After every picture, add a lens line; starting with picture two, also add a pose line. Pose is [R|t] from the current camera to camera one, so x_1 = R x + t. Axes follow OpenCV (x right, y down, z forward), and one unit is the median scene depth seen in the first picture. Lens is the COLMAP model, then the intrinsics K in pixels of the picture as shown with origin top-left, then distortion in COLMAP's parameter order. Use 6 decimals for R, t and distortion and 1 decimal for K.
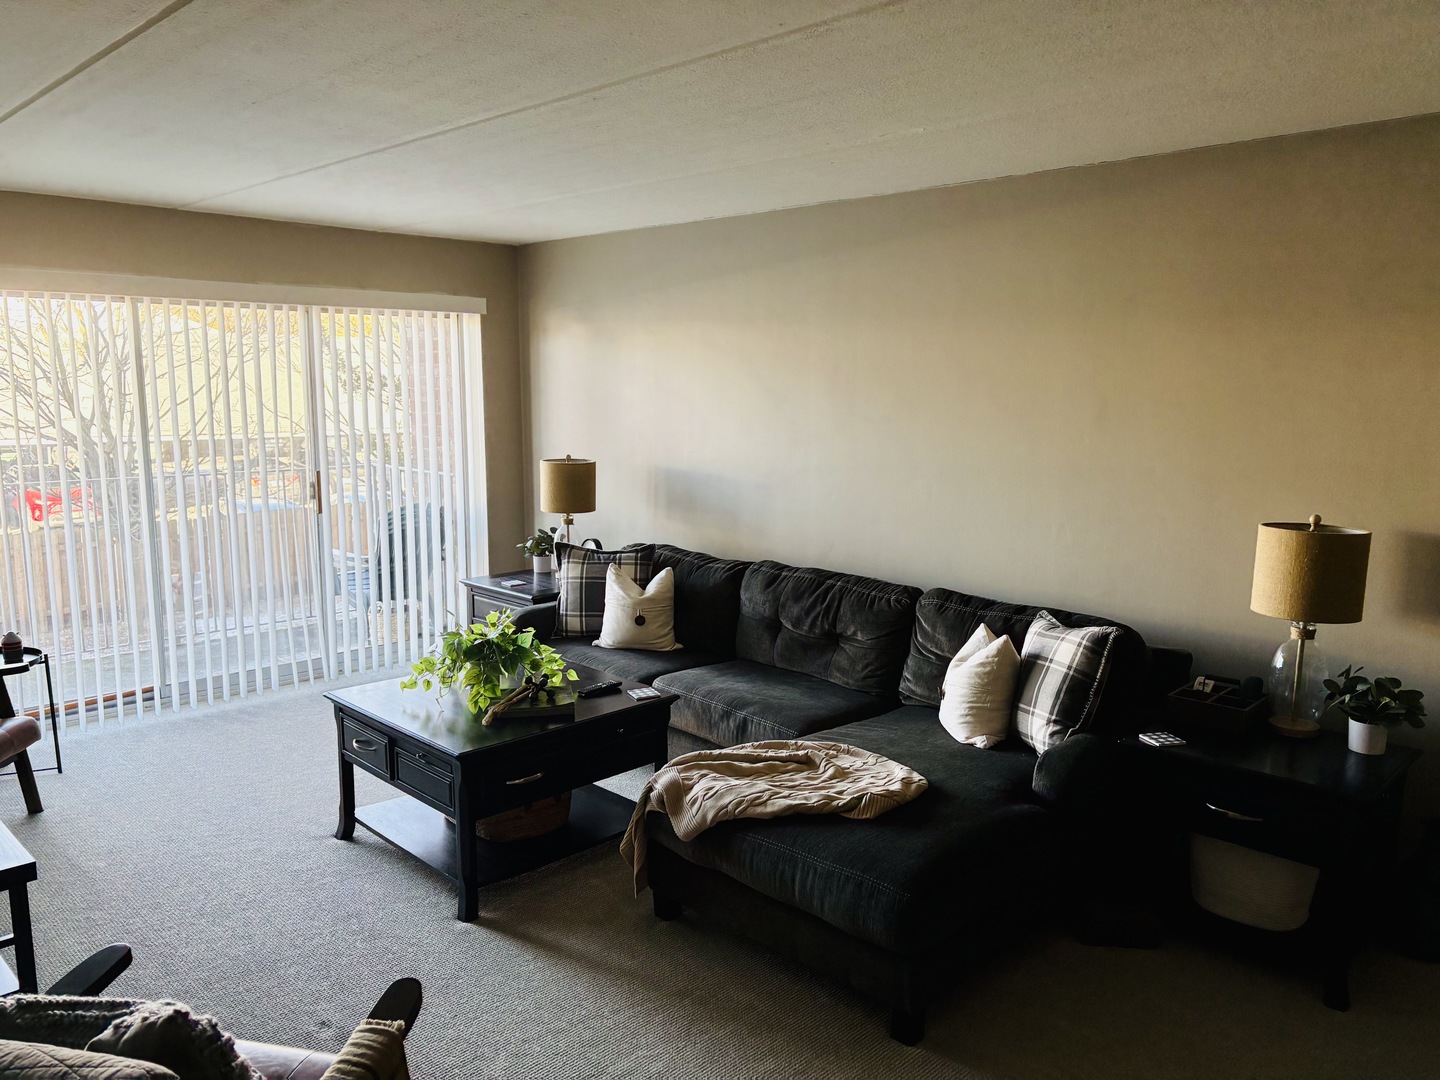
lens RADIAL K [[1052.3, 0, 720.0], [0, 1052.3, 540.0], [0, 0, 1]] dist [0.206345, -0.389524]
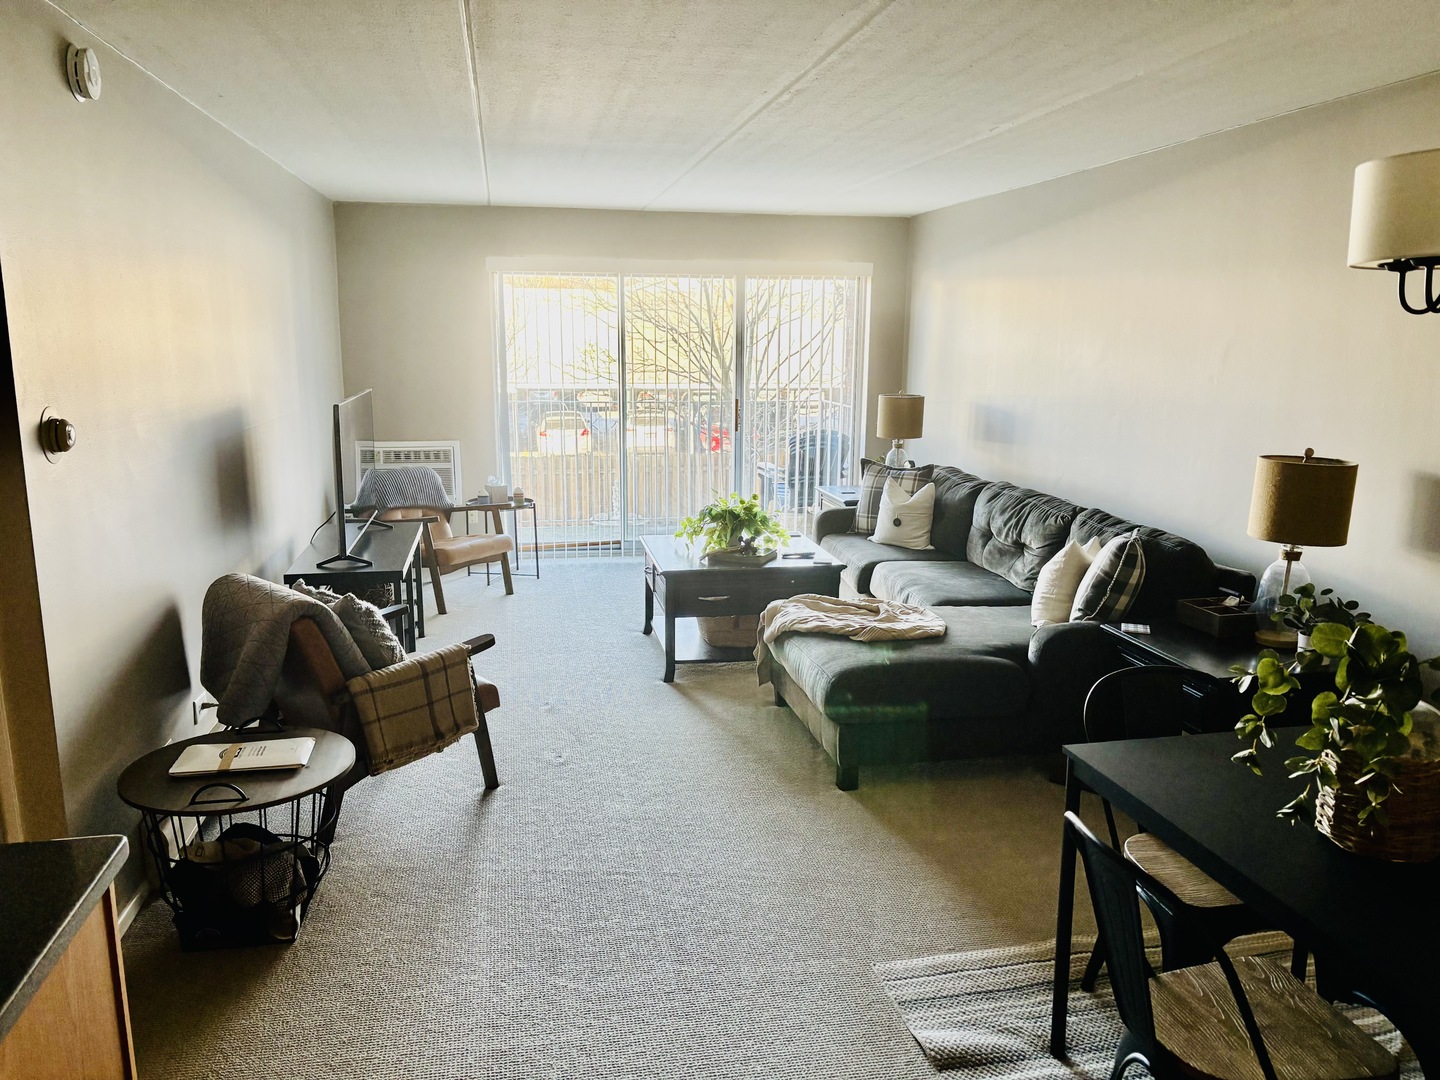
lens RADIAL K [[1072.8, 0, 720.0], [0, 1072.8, 540.0], [0, 0, 1]] dist [0.004536, 0.001259]
pose [[0.823365, 0.102452, -0.558188, 0.493205], [-0.080688, 0.994711, 0.063554, 0.036472], [0.561747, -0.007289, 0.827277, -0.170257]]
